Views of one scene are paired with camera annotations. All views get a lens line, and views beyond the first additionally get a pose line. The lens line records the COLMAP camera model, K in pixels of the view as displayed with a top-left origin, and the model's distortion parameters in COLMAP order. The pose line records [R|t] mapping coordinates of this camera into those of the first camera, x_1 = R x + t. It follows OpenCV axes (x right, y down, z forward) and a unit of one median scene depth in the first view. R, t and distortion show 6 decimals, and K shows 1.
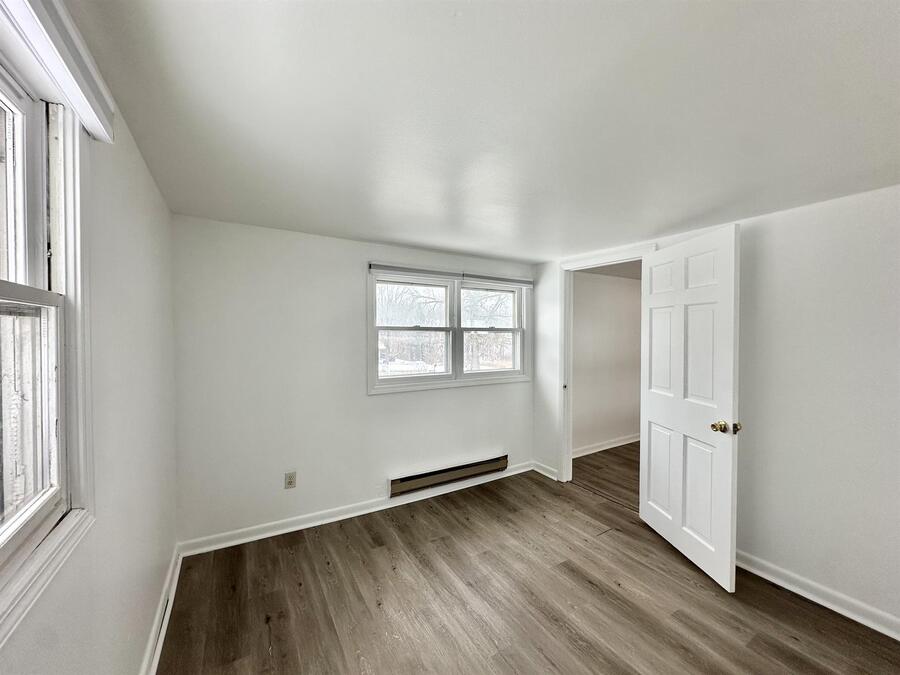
lens RADIAL K [[358.0, 0, 450.0], [0, 358.0, 337.5], [0, 0, 1]] dist [0.000123, -0.000099]
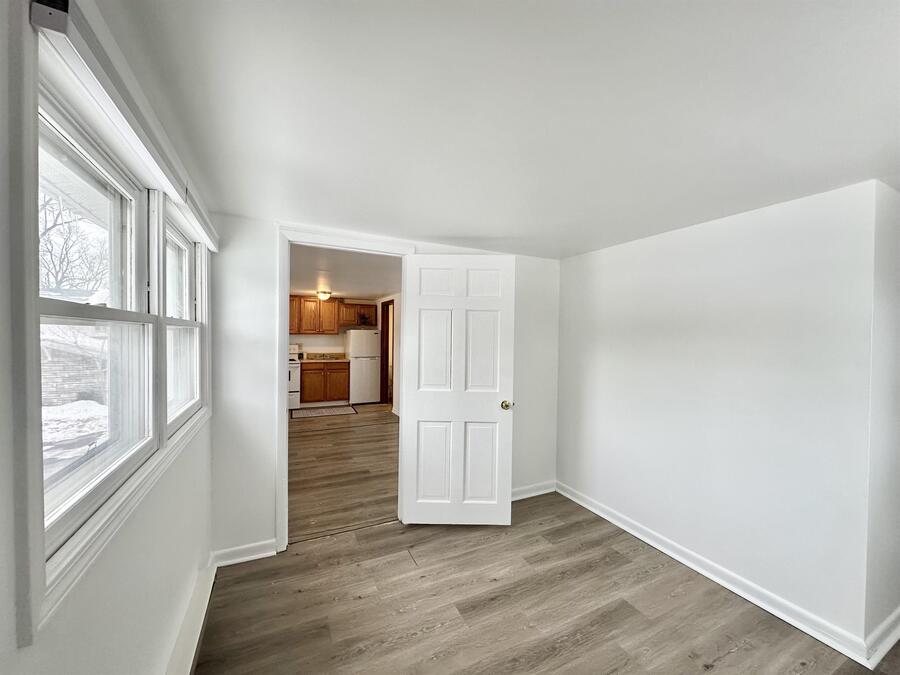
lens RADIAL K [[358.0, 0, 450.0], [0, 358.0, 337.5], [0, 0, 1]] dist [0.000123, -0.000099]
pose [[0.083874, -0.007294, 0.996450, -0.448989], [-0.002001, 0.999970, 0.007488, -0.009895], [-0.996474, -0.002622, 0.083857, 0.842465]]
